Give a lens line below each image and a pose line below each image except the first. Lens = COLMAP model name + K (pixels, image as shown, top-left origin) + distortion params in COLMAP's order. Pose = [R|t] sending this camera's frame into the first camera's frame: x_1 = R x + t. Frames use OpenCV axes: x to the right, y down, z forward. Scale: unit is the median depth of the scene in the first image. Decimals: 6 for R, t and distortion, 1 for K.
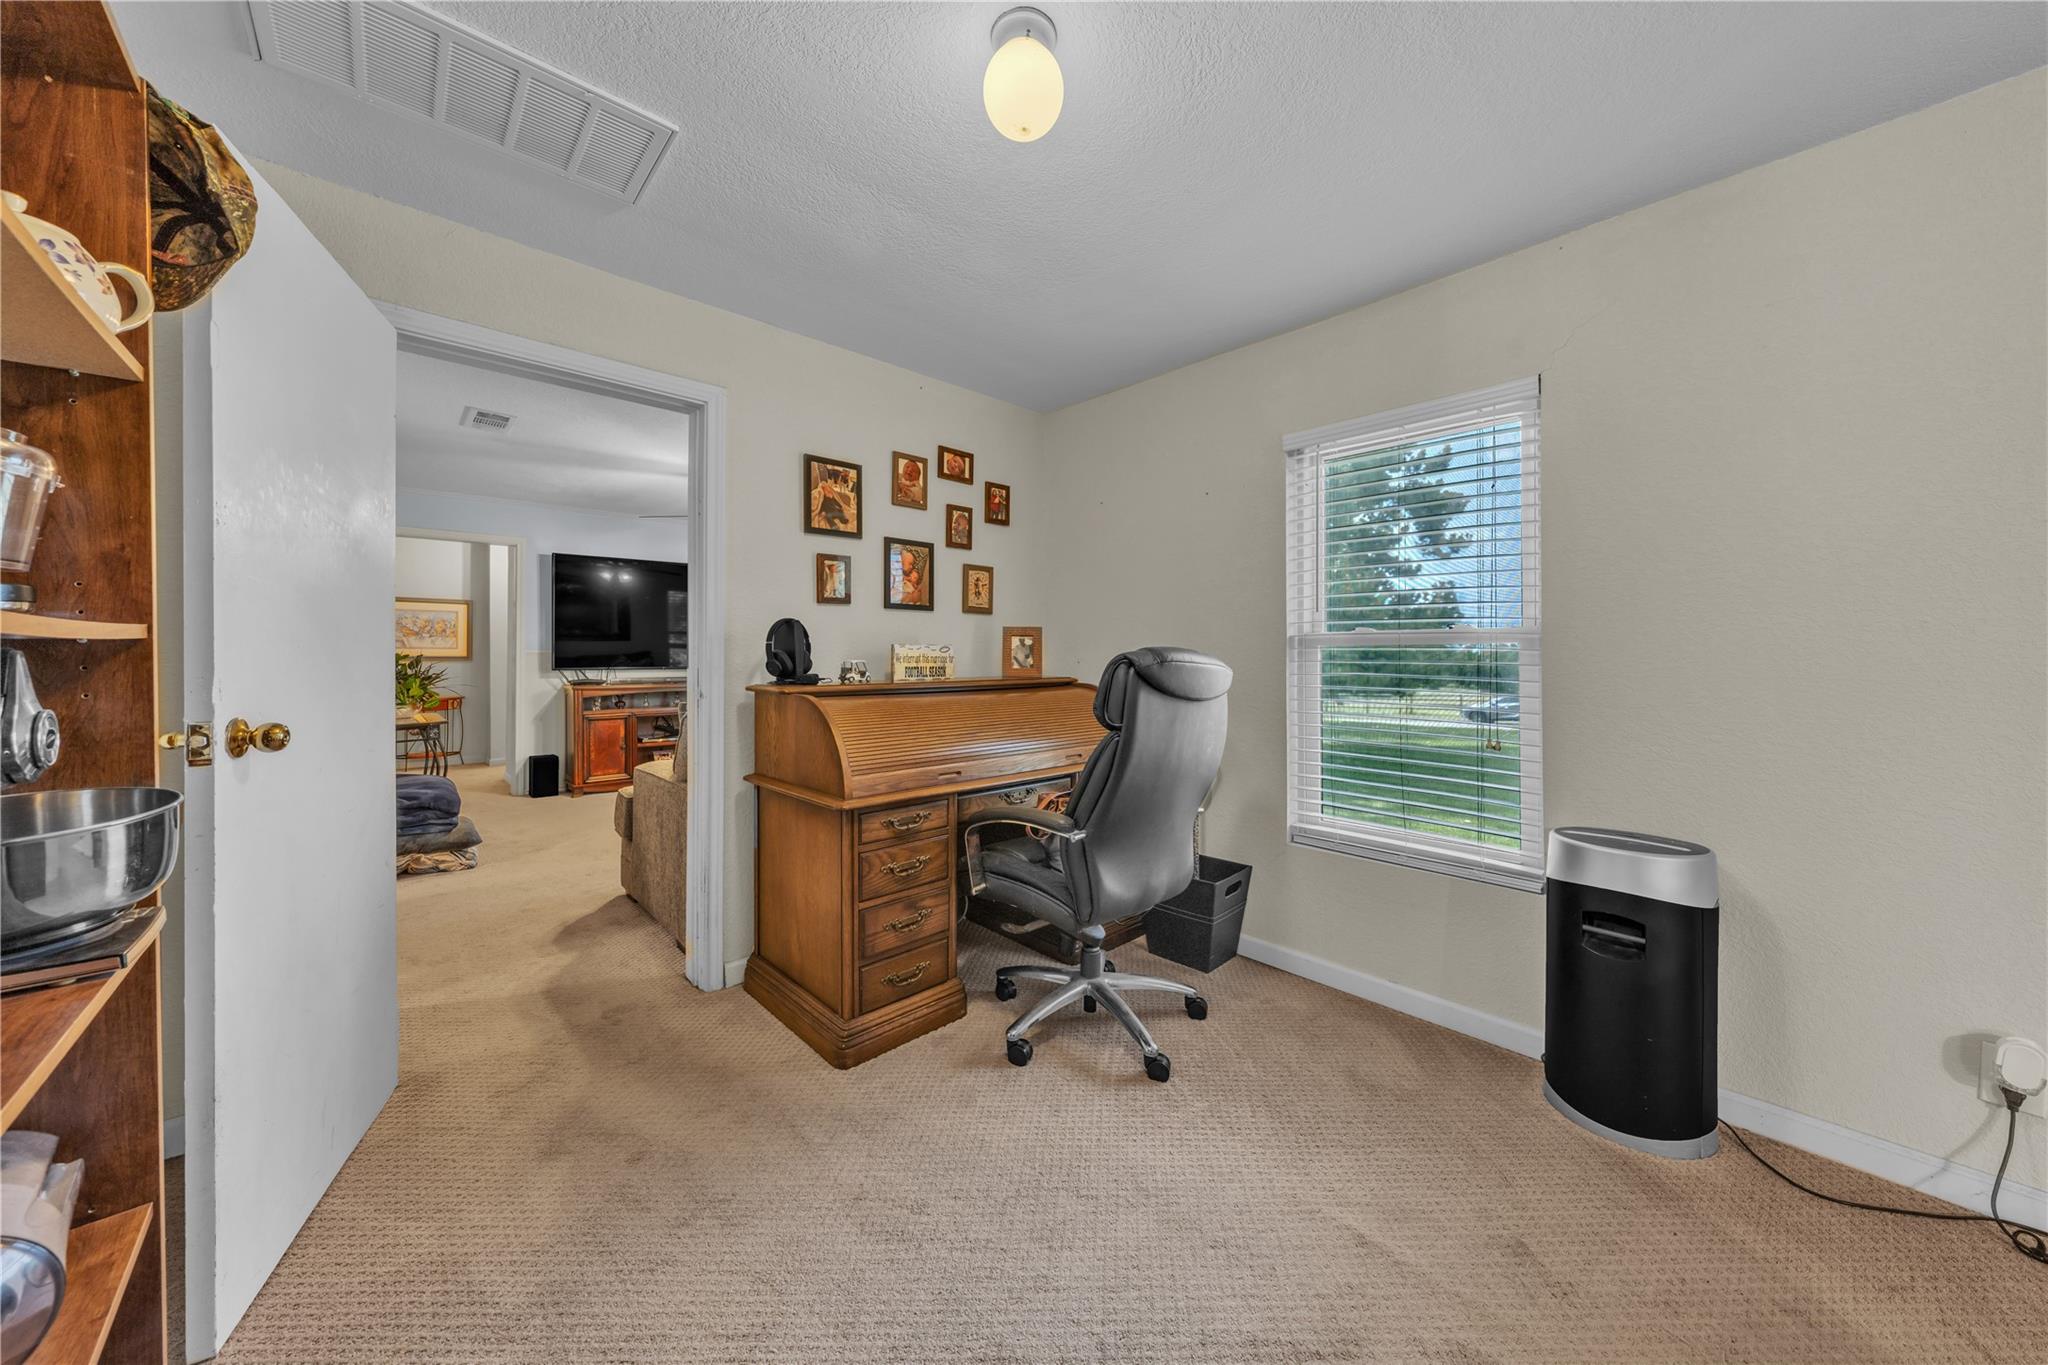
lens RADIAL K [[704.0, 0, 1035.7], [0, 704.0, 646.4], [0, 0, 1]] dist [0.000721, 0.000069]
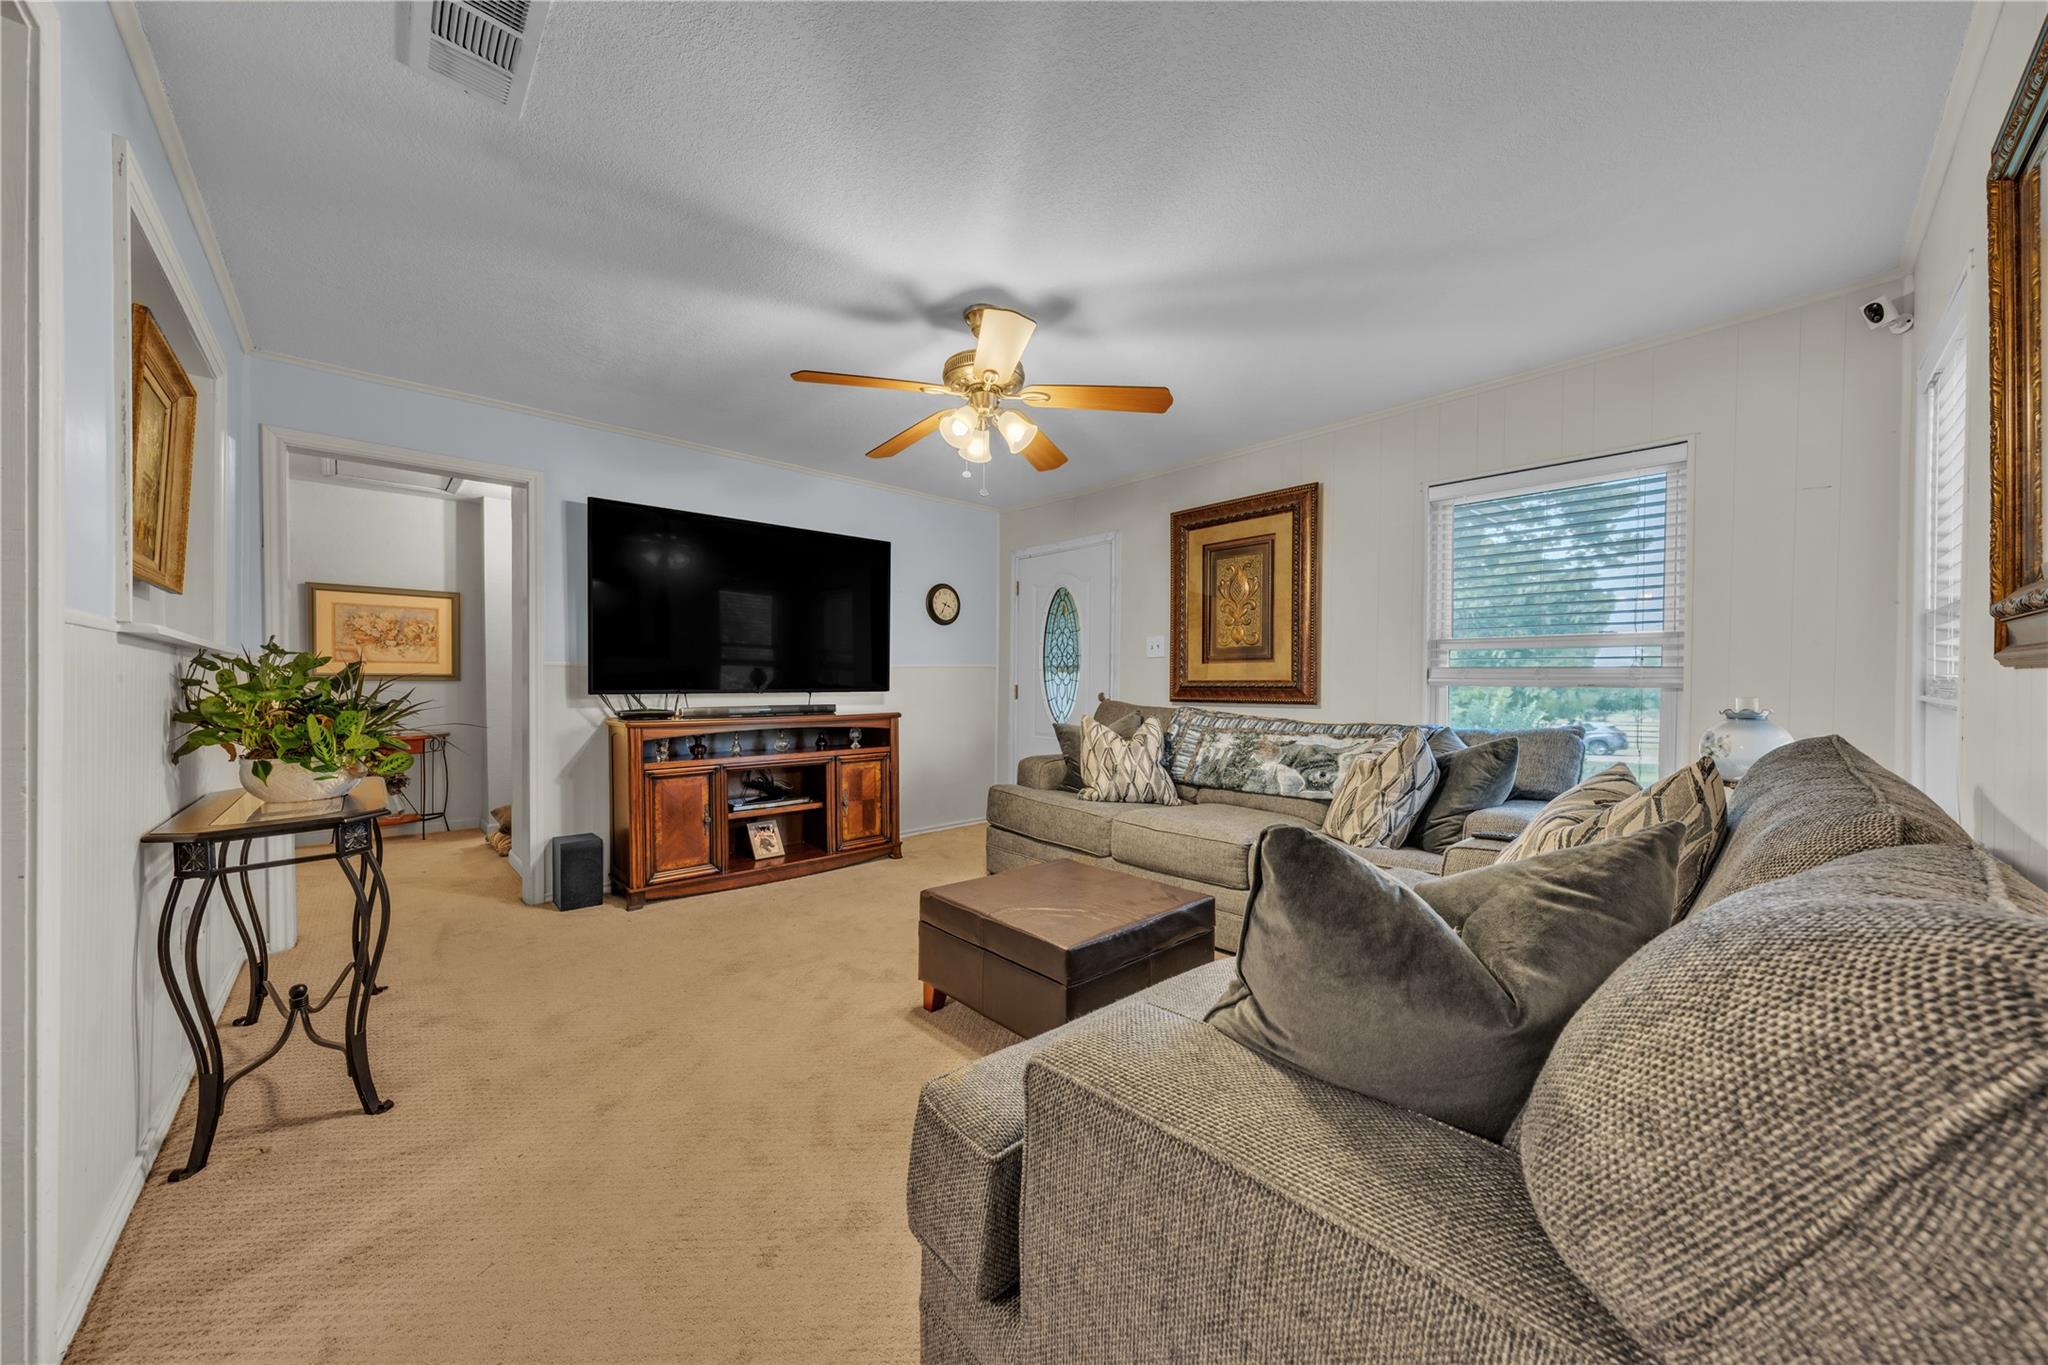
lens RADIAL K [[704.0, 0, 1024.5], [0, 704.0, 689.9], [0, 0, 1]] dist [0.000721, 0.000069]
pose [[0.999962, 0.000055, -0.008698, -0.303970], [0.000158, 0.999699, 0.024543, 0.014968], [0.008696, -0.024543, 0.999661, 0.395760]]
